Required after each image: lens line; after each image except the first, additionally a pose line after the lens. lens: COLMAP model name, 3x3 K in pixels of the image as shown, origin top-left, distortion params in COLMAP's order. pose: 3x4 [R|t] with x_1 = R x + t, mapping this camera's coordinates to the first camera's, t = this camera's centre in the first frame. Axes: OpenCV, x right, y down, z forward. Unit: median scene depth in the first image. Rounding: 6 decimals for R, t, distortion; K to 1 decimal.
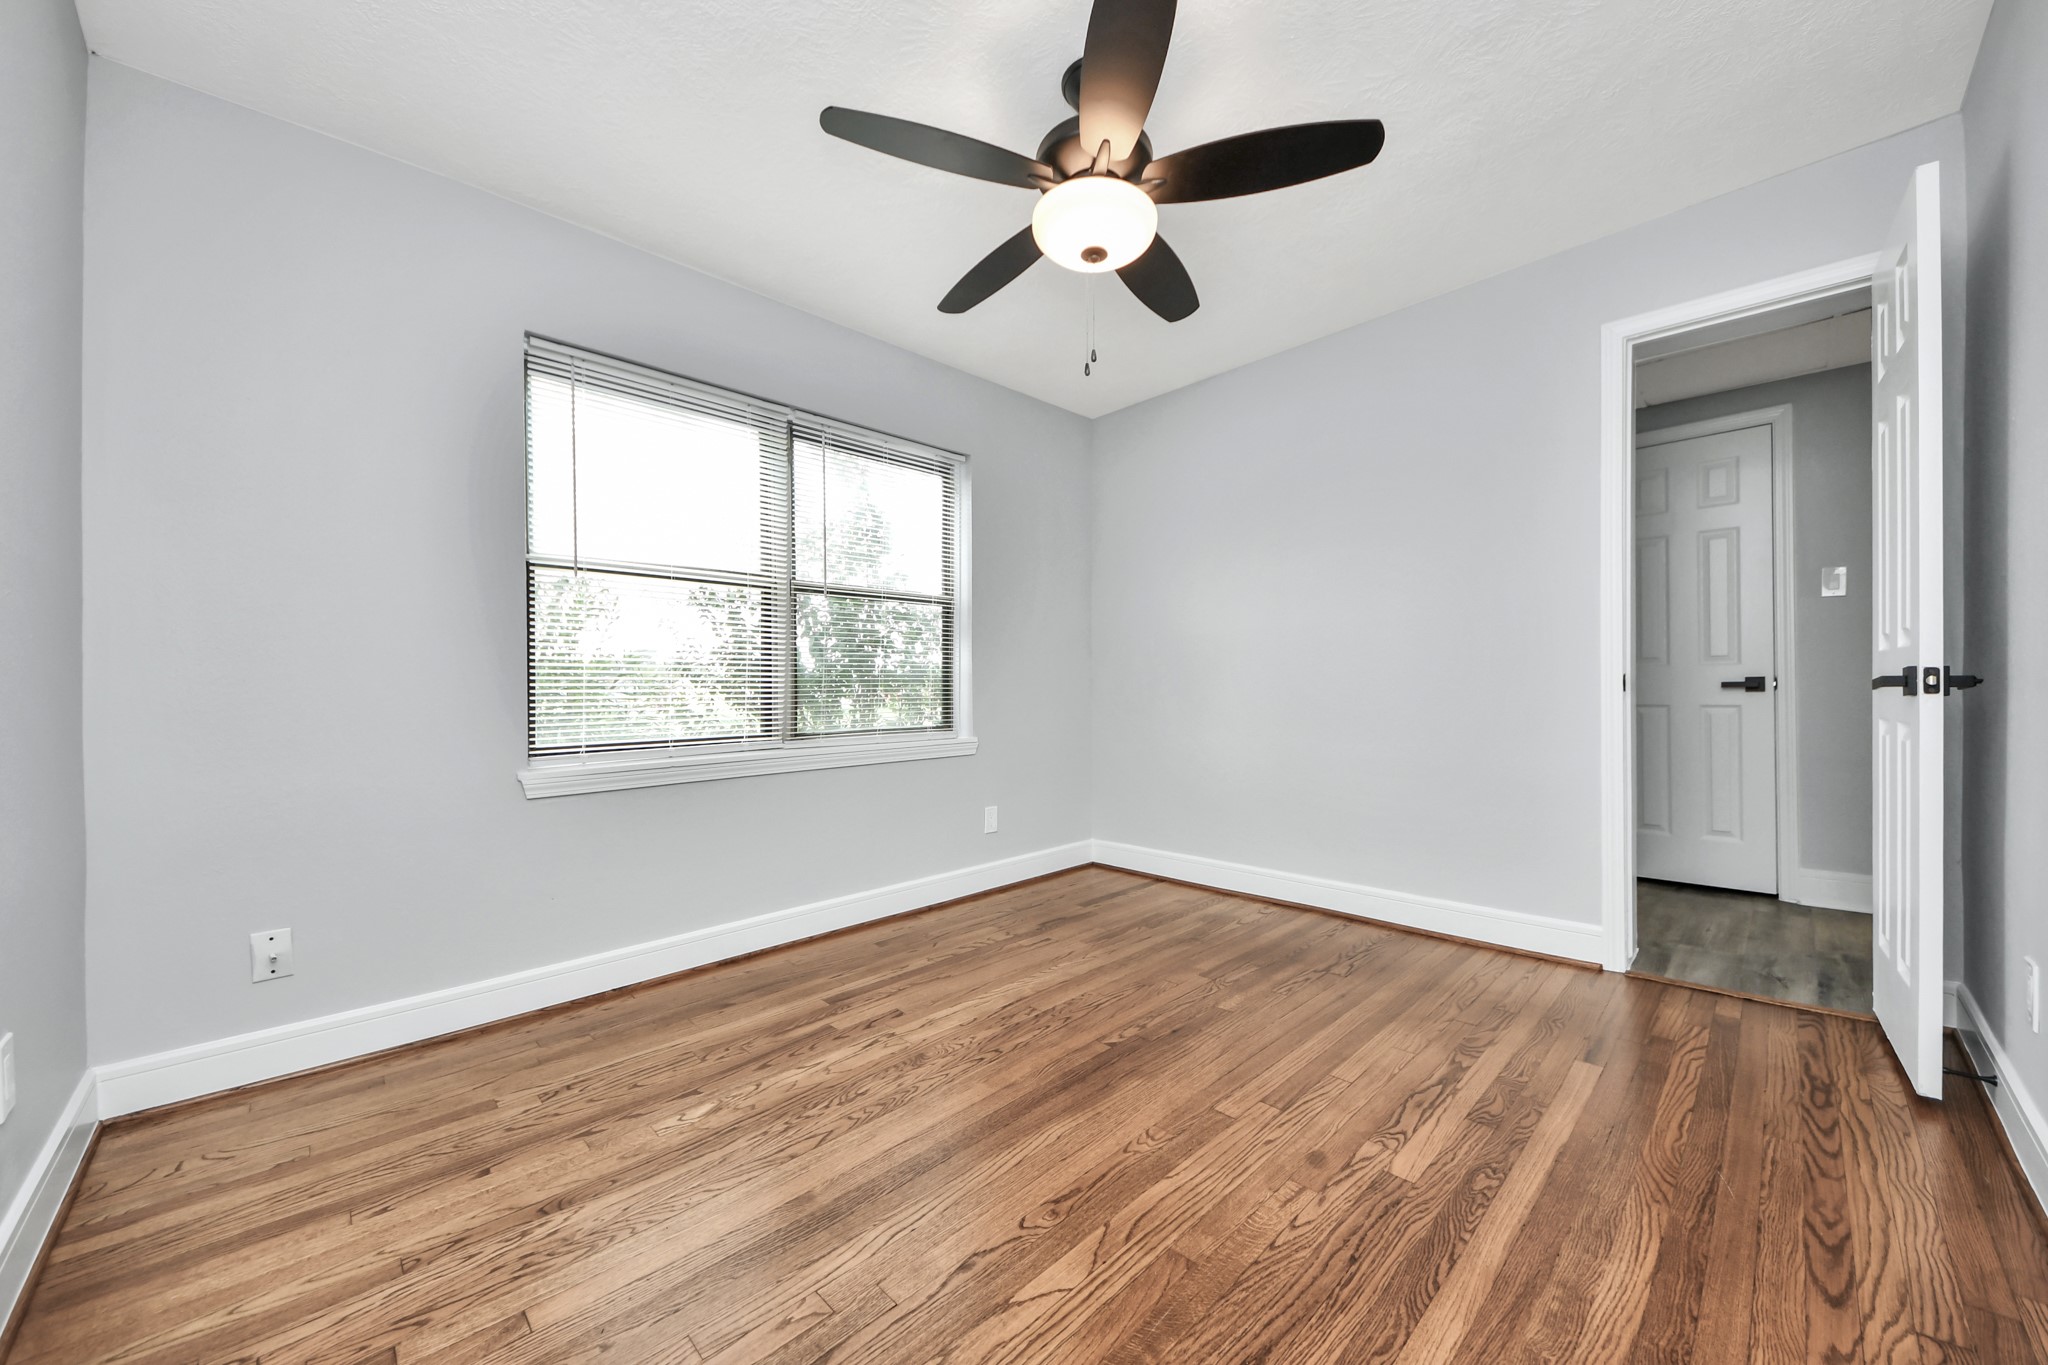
lens RADIAL K [[747.3, 0, 1071.0], [0, 747.3, 695.1], [0, 0, 1]] dist [0.030096, -0.000064]
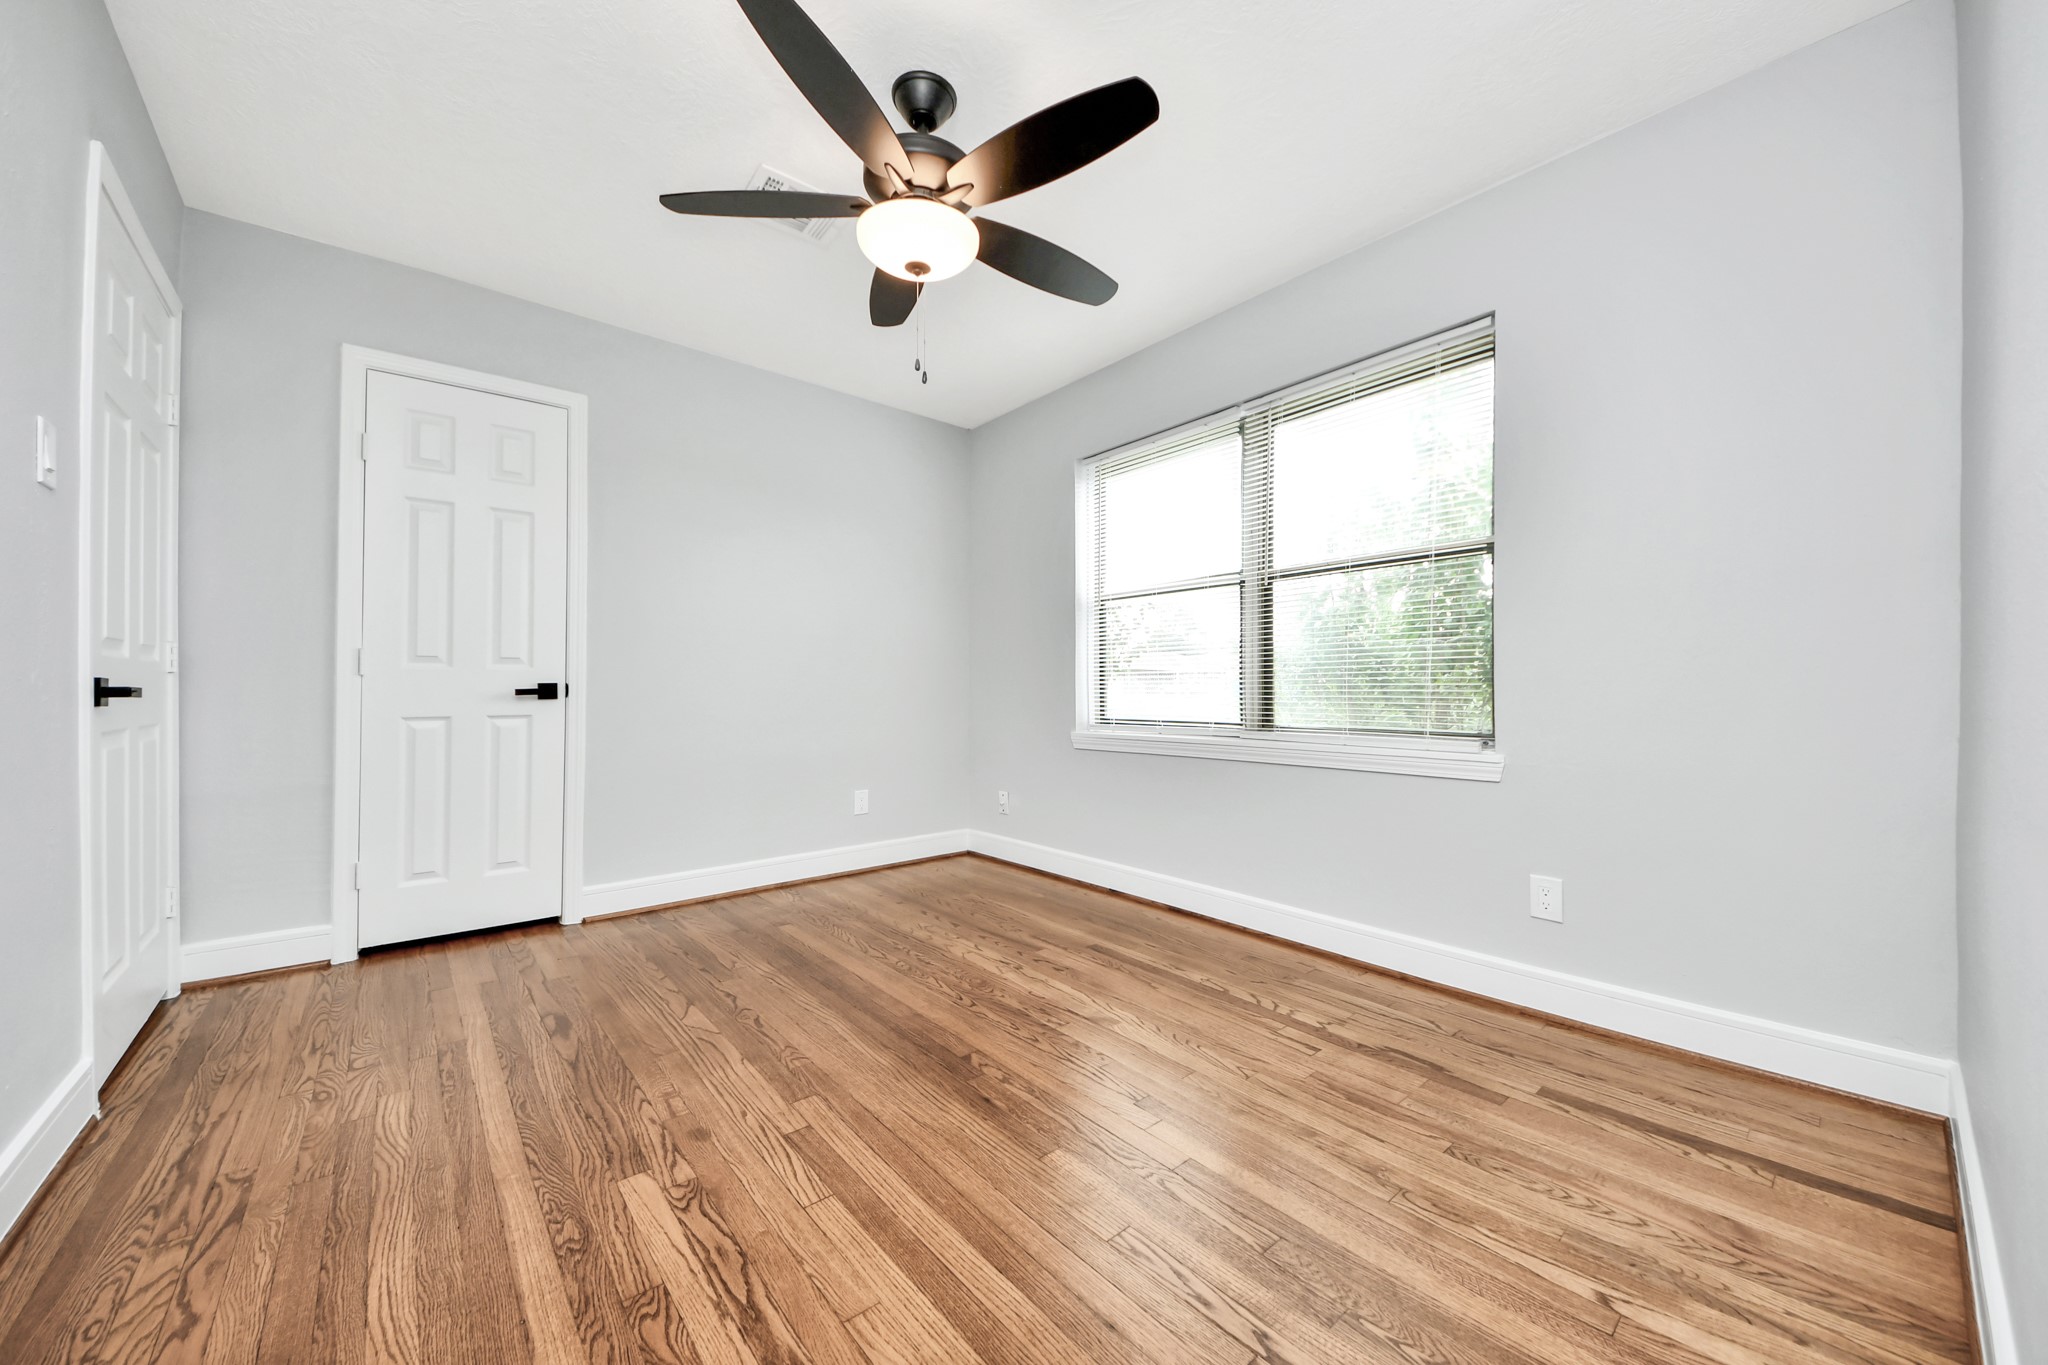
lens RADIAL K [[746.2, 0, 1013.7], [0, 746.2, 688.7], [0, 0, 1]] dist [0.036876, -0.006113]
pose [[-0.109090, 0.015671, -0.993908, 1.099079], [-0.004002, 0.999861, 0.016204, -0.019915], [0.994024, 0.005745, -0.109012, 1.292652]]
